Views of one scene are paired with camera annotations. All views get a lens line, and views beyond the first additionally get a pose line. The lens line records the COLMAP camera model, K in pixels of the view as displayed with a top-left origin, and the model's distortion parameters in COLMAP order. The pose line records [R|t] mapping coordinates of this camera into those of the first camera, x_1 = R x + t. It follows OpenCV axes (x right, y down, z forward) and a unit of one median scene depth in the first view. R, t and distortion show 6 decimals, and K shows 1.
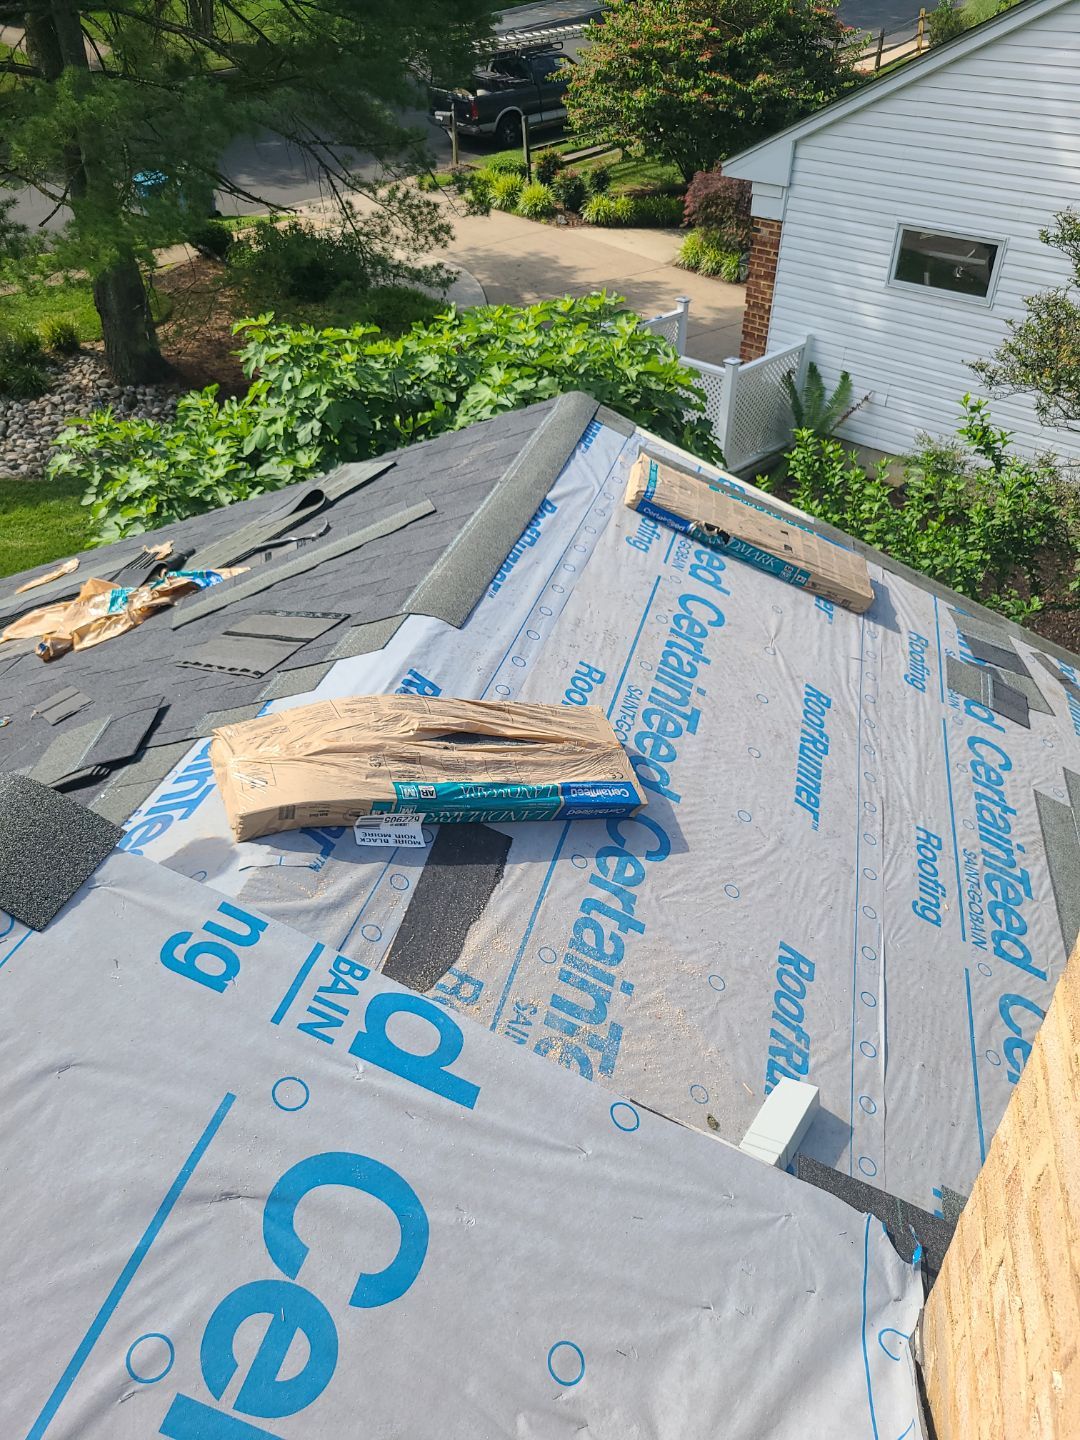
lens RADIAL K [[1161.5, 0, 706.3], [0, 1161.5, 799.4], [0, 0, 1]] dist [0.039822, 0.010673]
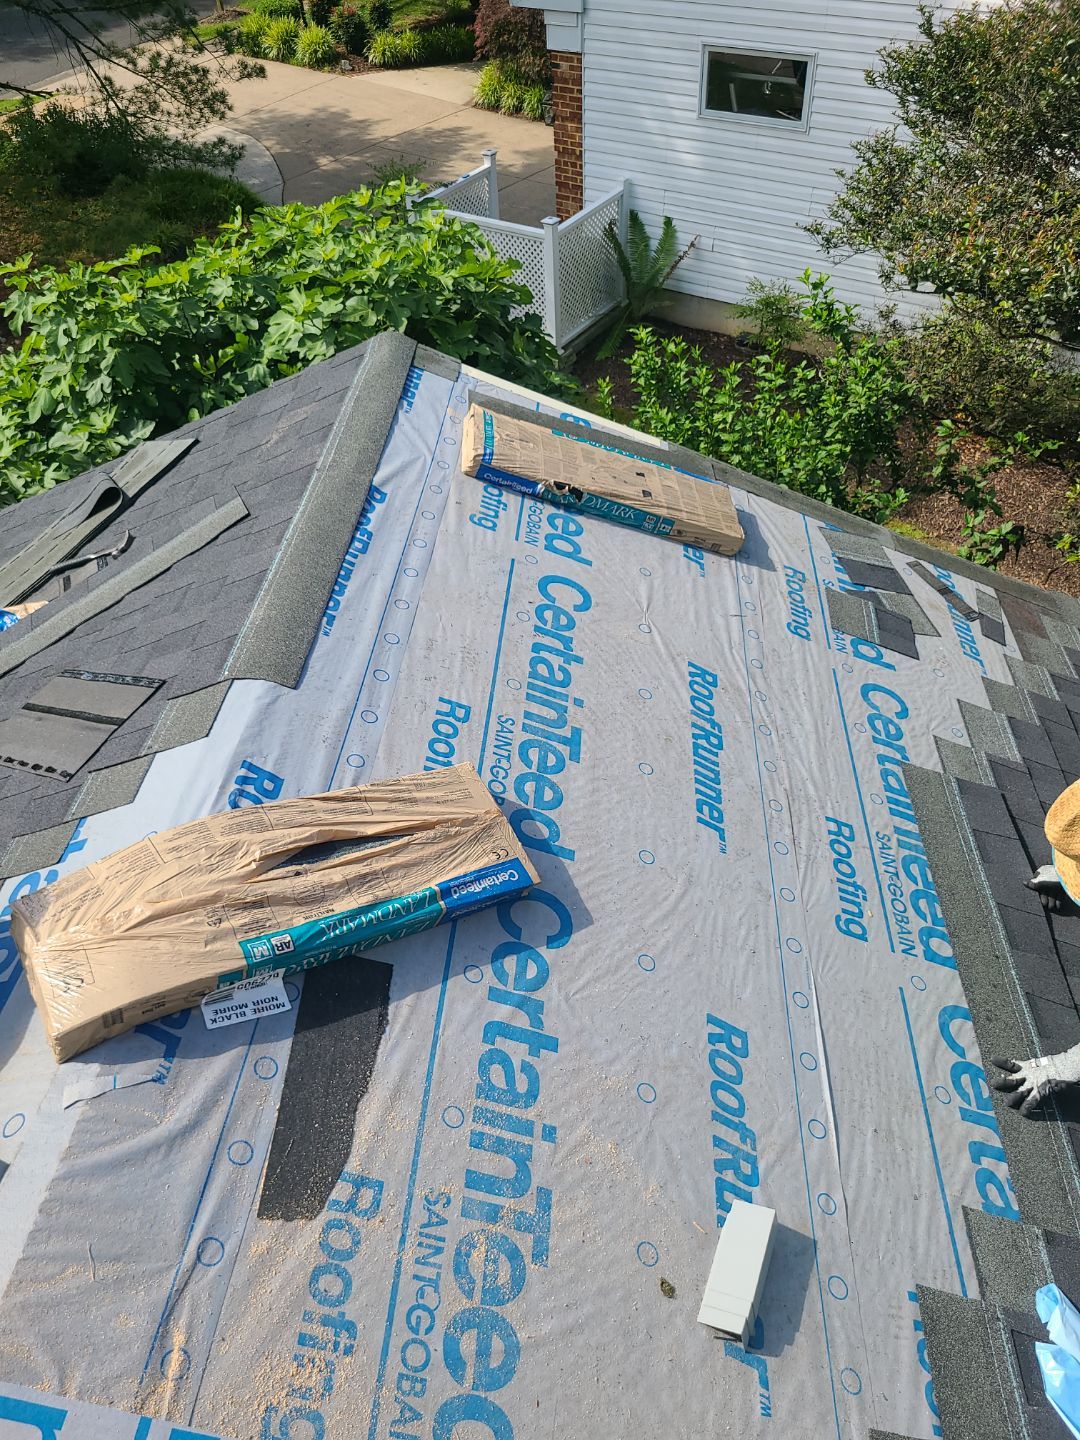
lens RADIAL K [[1106.1, 0, 672.8], [0, 1106.1, 824.8], [0, 0, 1]] dist [0.037839, -0.010395]
pose [[0.989280, -0.132859, 0.060610, 0.003323], [0.122398, 0.980762, 0.152068, -0.120714], [-0.079647, -0.143019, 0.986510, 0.124907]]
